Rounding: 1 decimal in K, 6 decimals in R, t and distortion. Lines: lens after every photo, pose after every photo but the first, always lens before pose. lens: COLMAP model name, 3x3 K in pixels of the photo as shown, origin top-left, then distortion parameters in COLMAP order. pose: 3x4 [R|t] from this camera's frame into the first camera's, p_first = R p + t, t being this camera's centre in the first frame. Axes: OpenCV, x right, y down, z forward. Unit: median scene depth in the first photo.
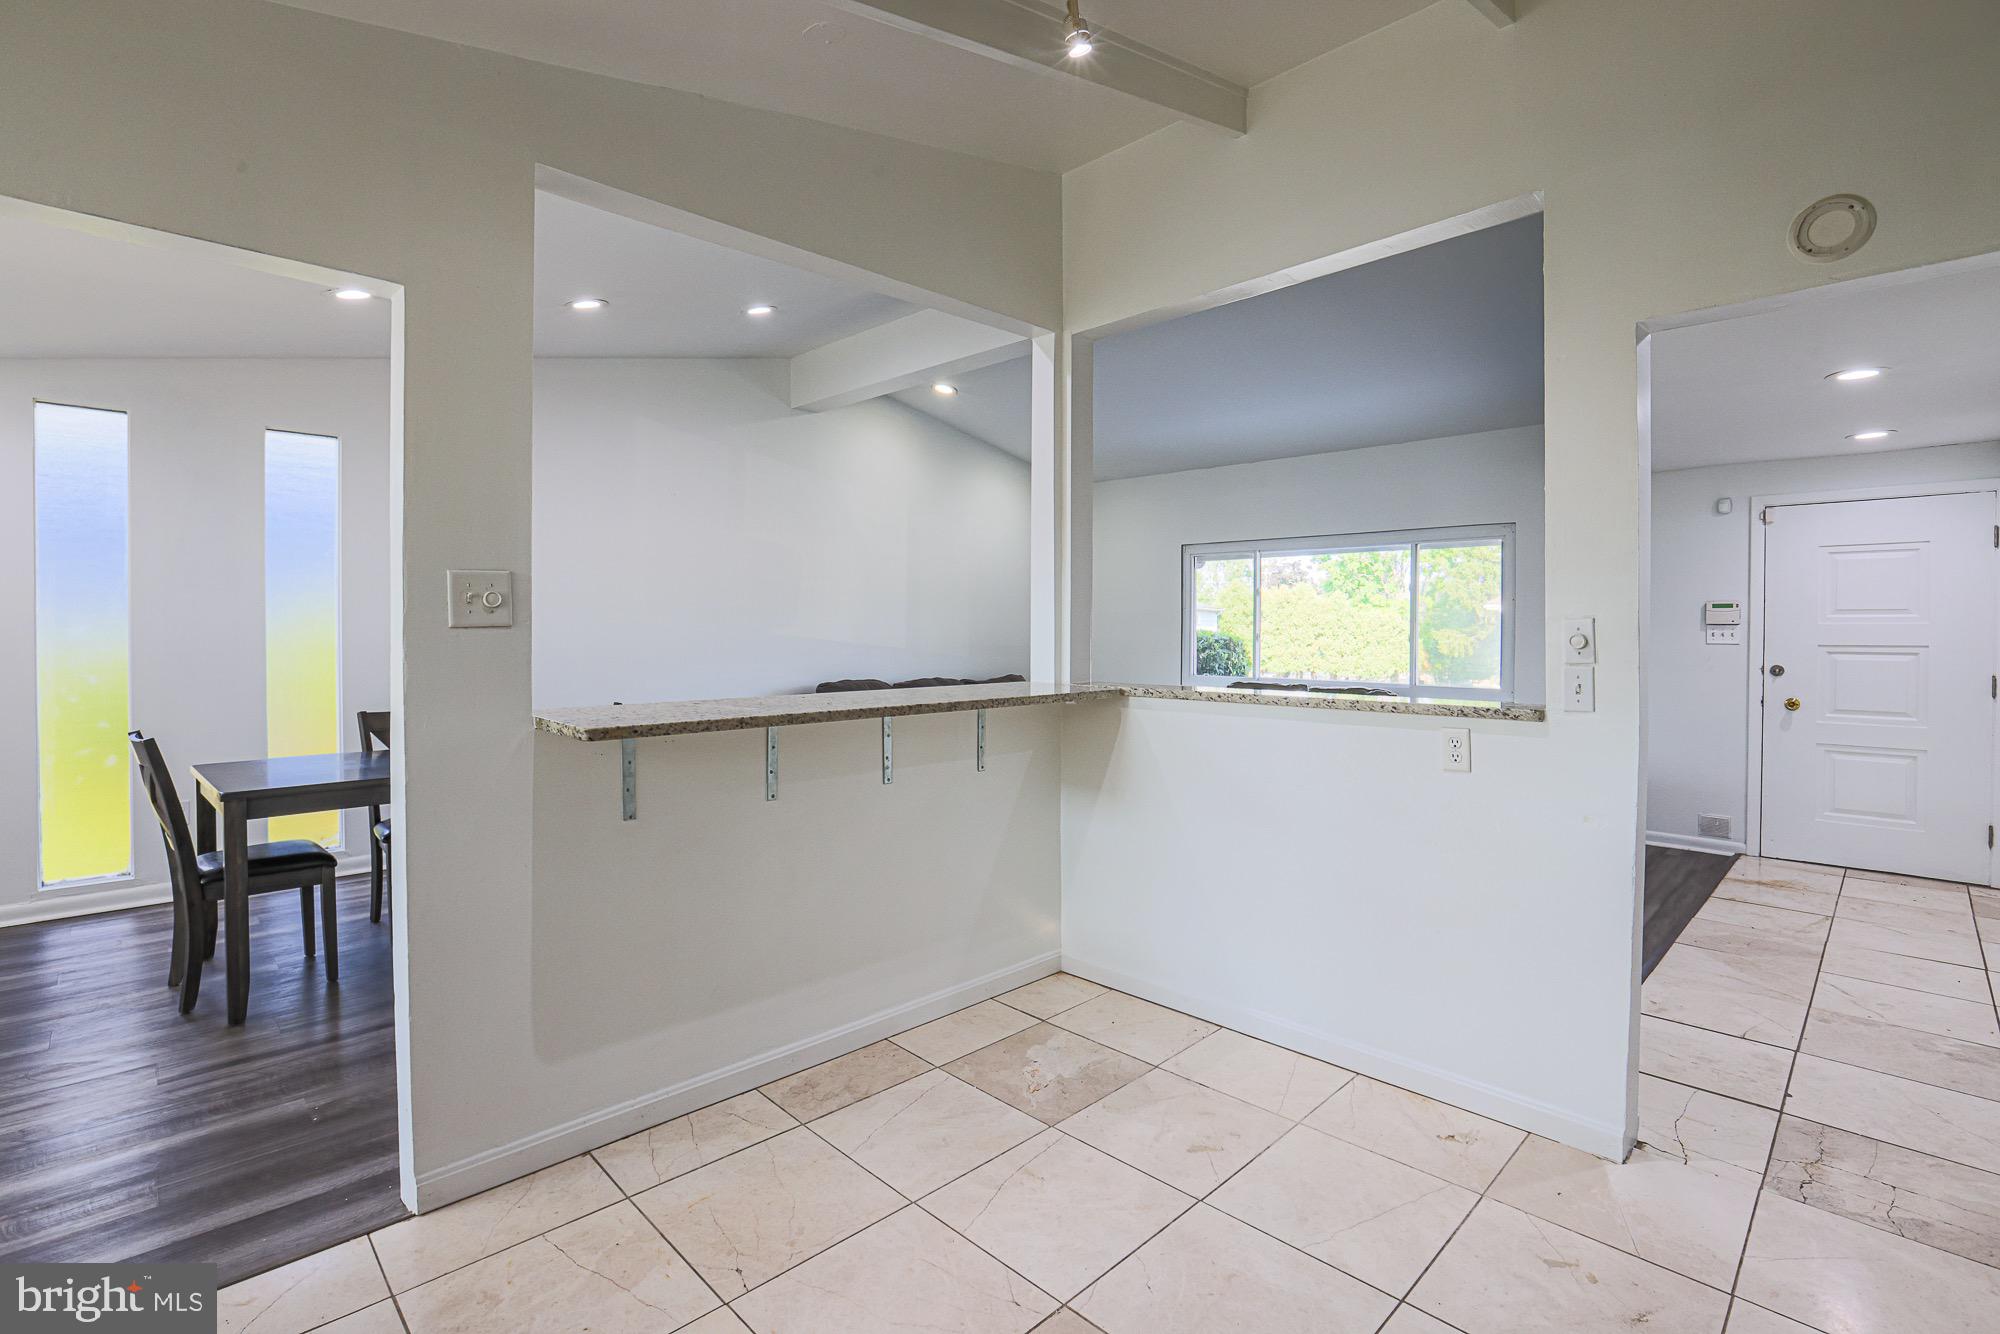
lens RADIAL K [[919.6, 0, 1011.4], [0, 919.6, 647.2], [0, 0, 1]] dist [-0.045496, 0.018278]
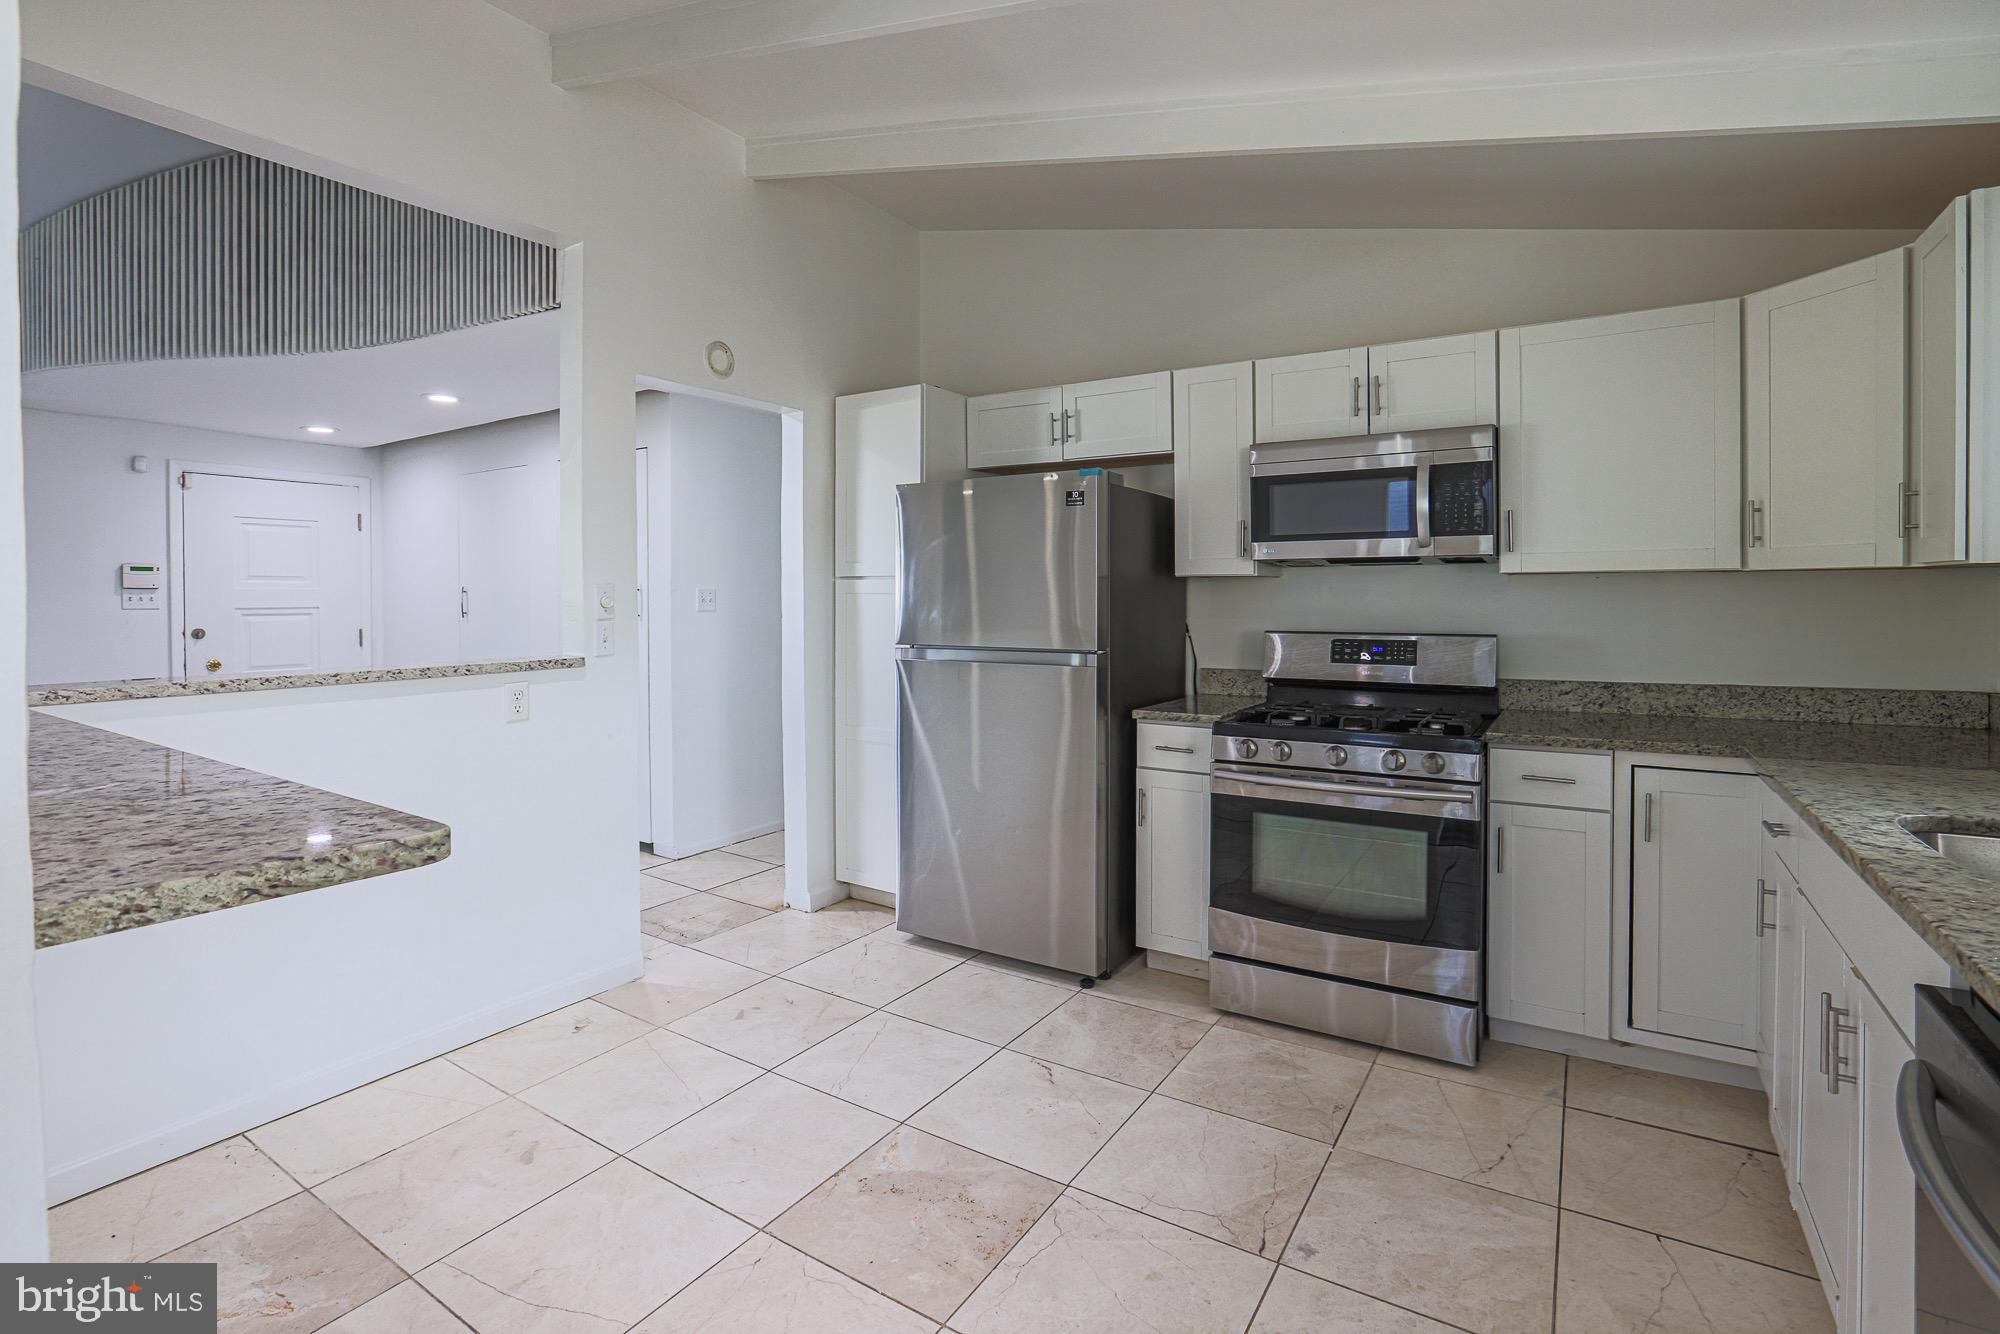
lens RADIAL K [[929.4, 0, 999.9], [0, 929.4, 615.2], [0, 0, 1]] dist [-0.018311, 0.000033]
pose [[-0.205640, -0.022174, 0.978376, -0.371612], [0.019099, 0.999462, 0.026666, -0.005608], [-0.978441, 0.024169, -0.205106, 0.333001]]
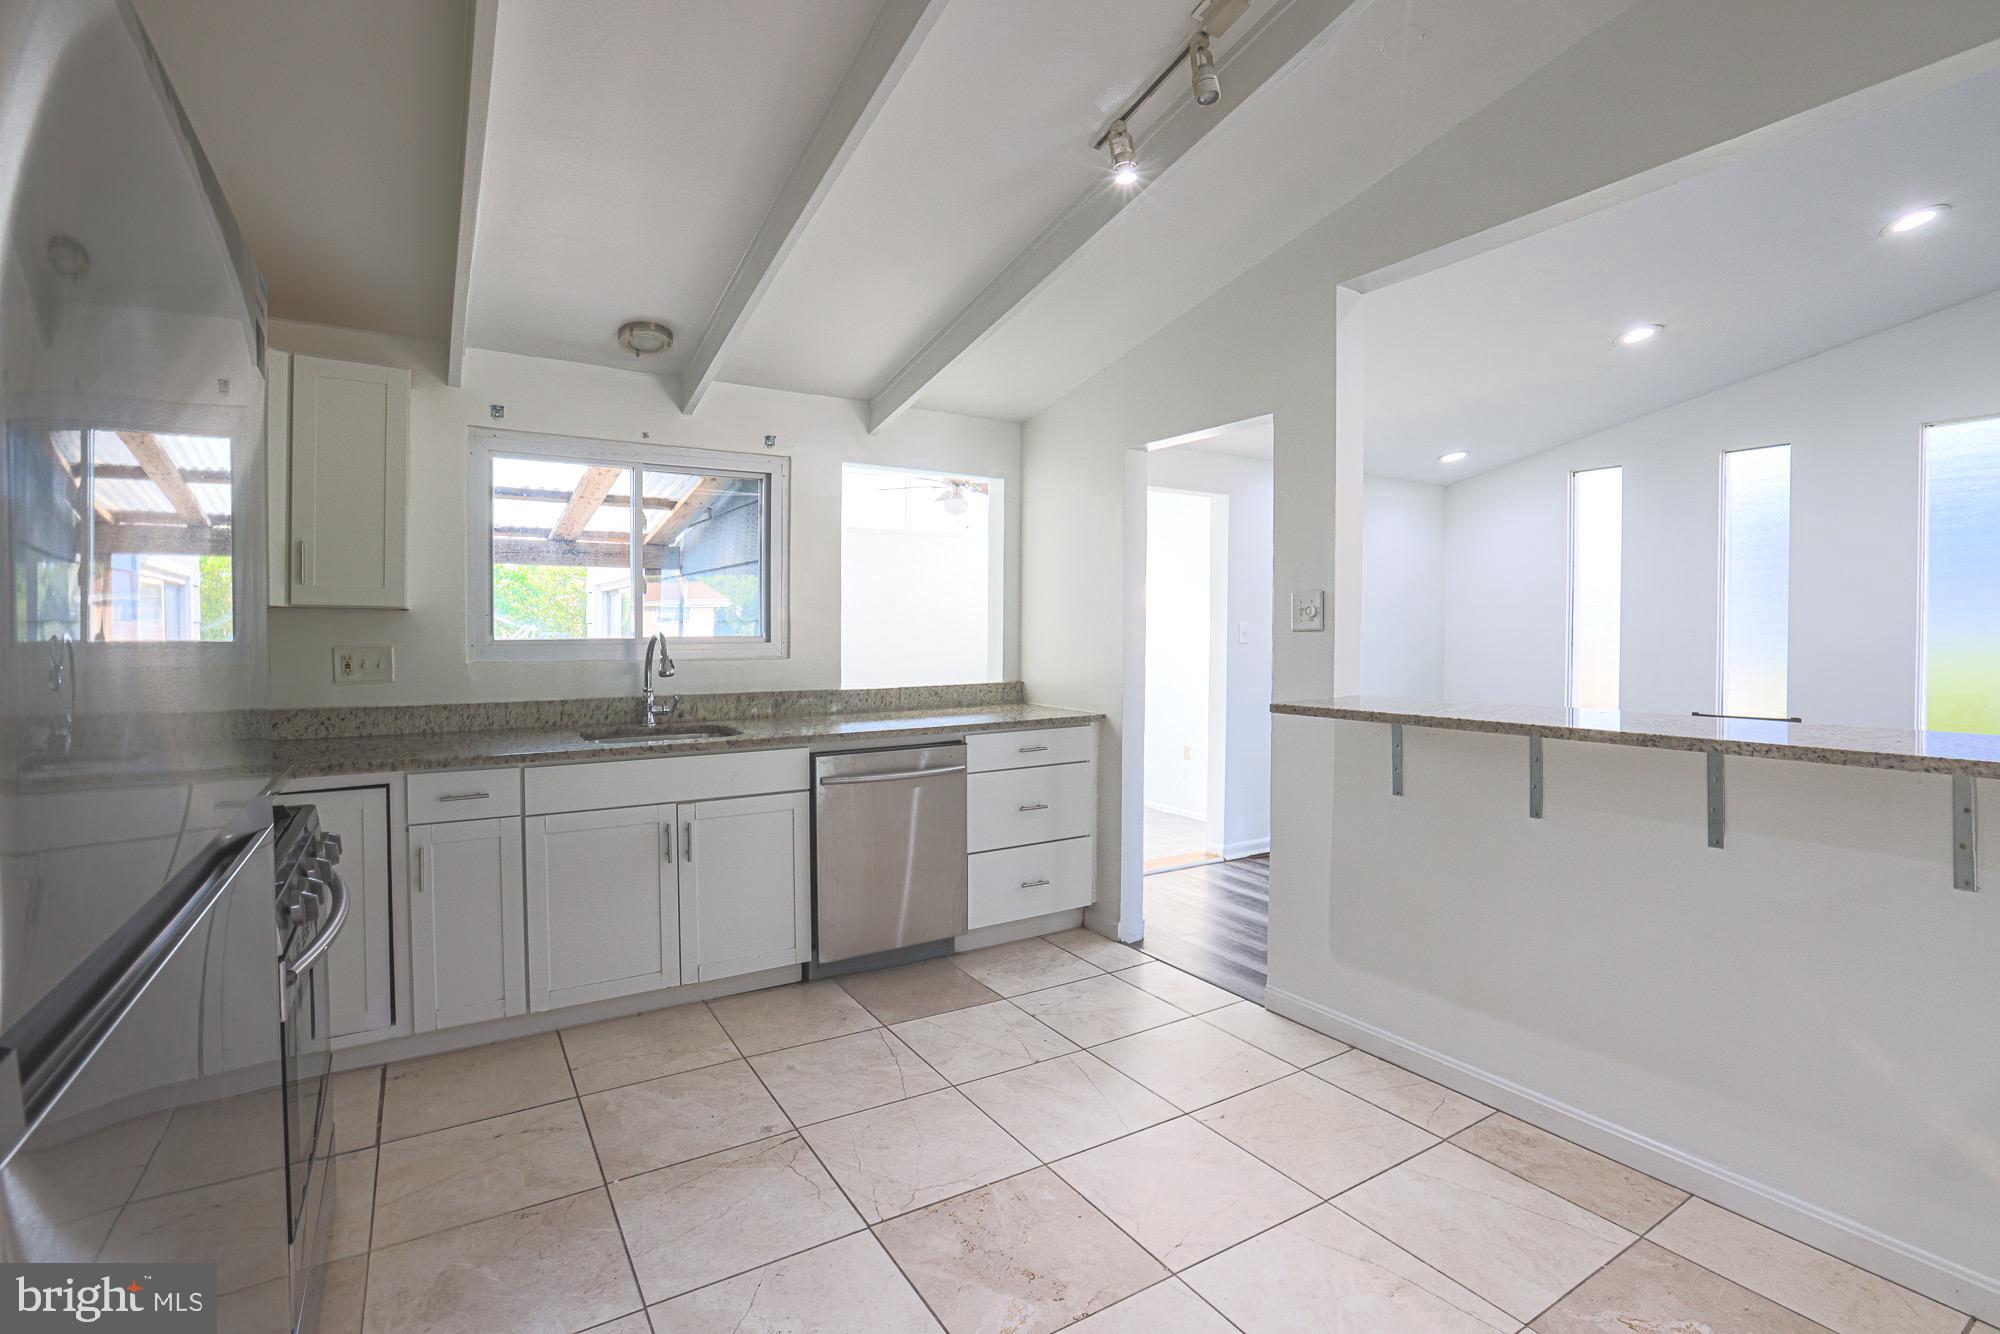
lens RADIAL K [[919.6, 0, 1011.4], [0, 919.6, 647.2], [0, 0, 1]] dist [-0.045496, 0.018278]
pose [[-0.227015, 0.015411, -0.973769, 0.398695], [-0.026559, 0.999405, 0.022008, -0.006527], [0.973529, 0.030858, -0.226470, 0.369356]]
